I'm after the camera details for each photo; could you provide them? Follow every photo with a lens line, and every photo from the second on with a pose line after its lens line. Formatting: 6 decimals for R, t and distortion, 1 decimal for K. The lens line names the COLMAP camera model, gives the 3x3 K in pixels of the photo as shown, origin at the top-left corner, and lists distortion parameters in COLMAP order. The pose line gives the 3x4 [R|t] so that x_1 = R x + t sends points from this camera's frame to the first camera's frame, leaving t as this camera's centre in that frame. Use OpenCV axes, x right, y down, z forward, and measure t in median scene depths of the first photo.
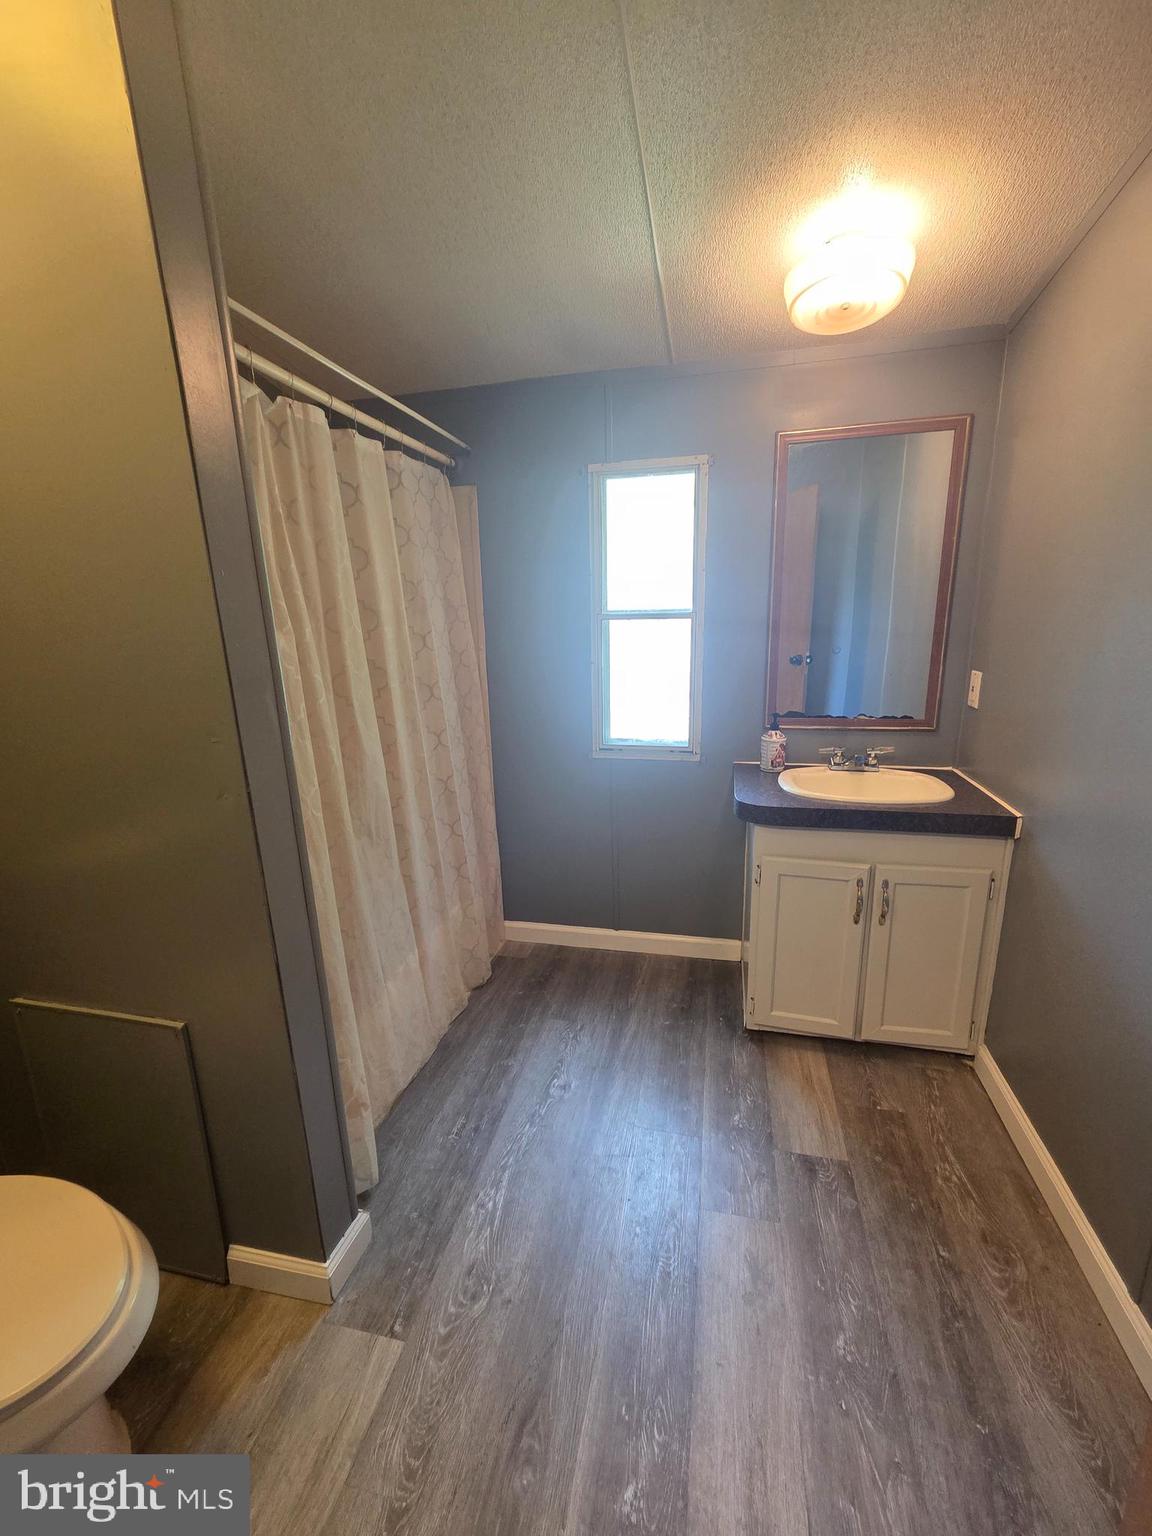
lens RADIAL K [[627.7, 0, 576.4], [0, 627.7, 770.9], [0, 0, 1]] dist [0.000745, -0.000045]
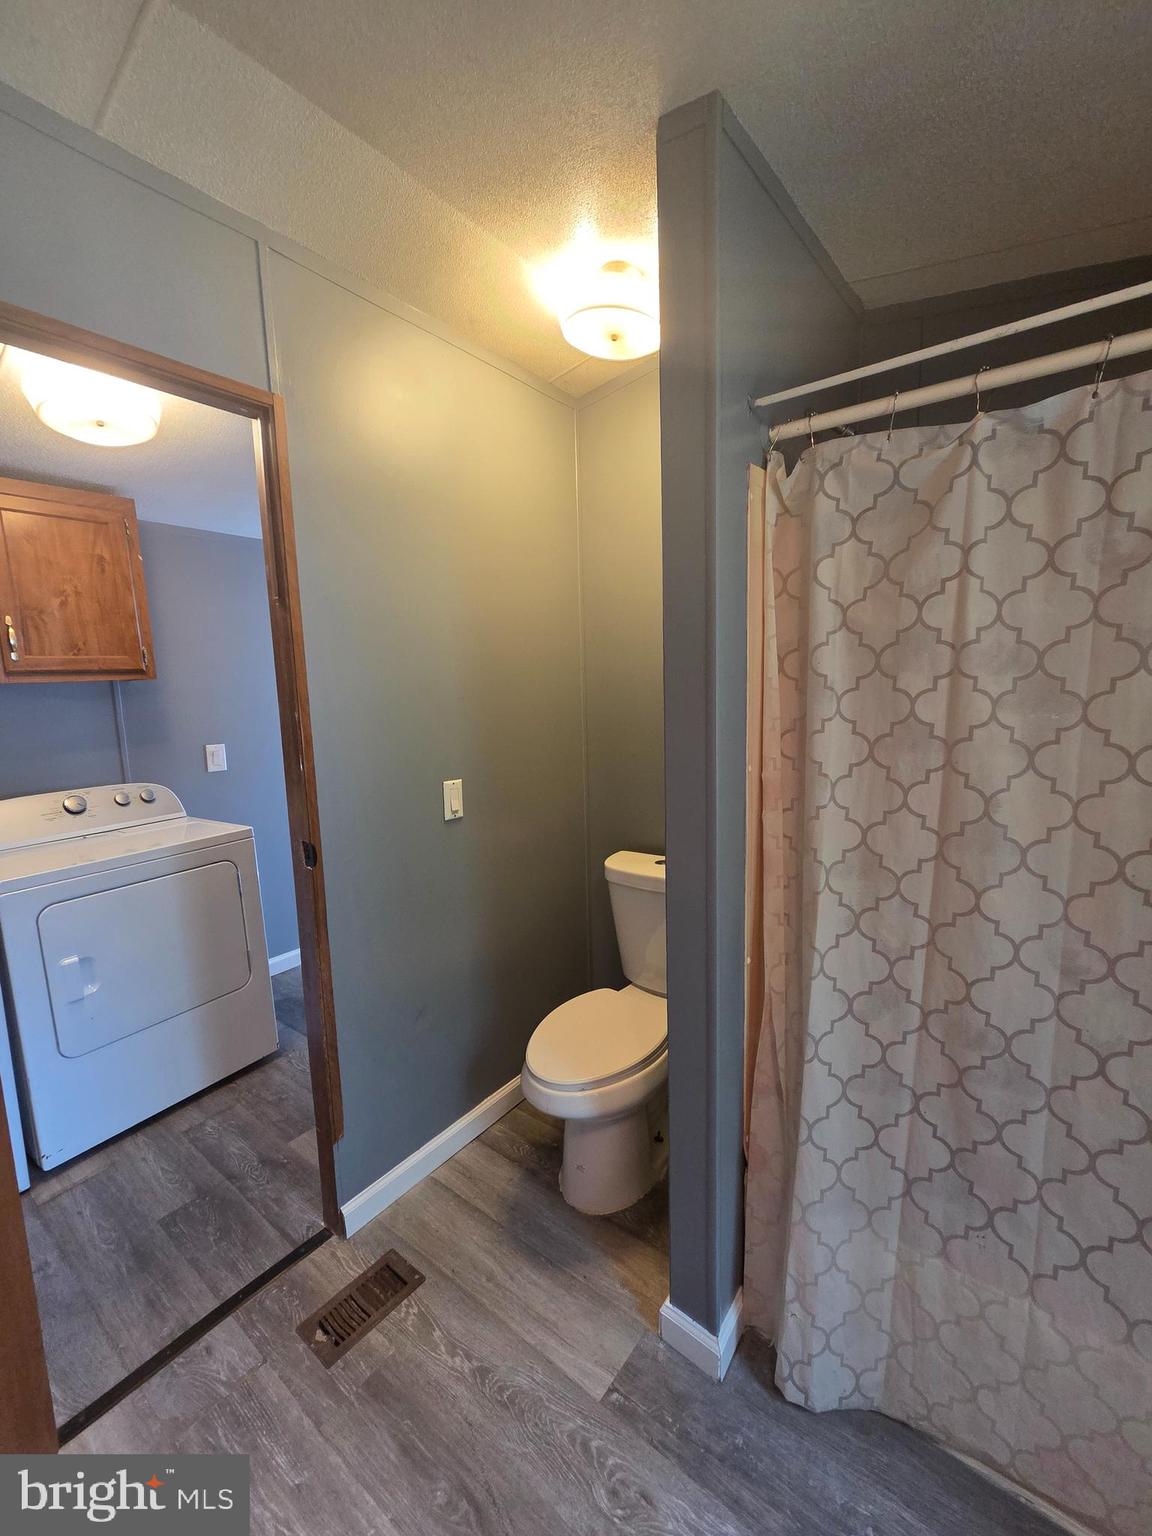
lens RADIAL K [[627.7, 0, 582.4], [0, 627.7, 770.8], [0, 0, 1]] dist [0.000745, -0.000045]
pose [[-0.417426, 0.156761, -0.895087, 0.495263], [-0.192382, 0.947435, 0.255647, -0.330250], [0.888113, 0.278913, -0.365326, 1.047478]]
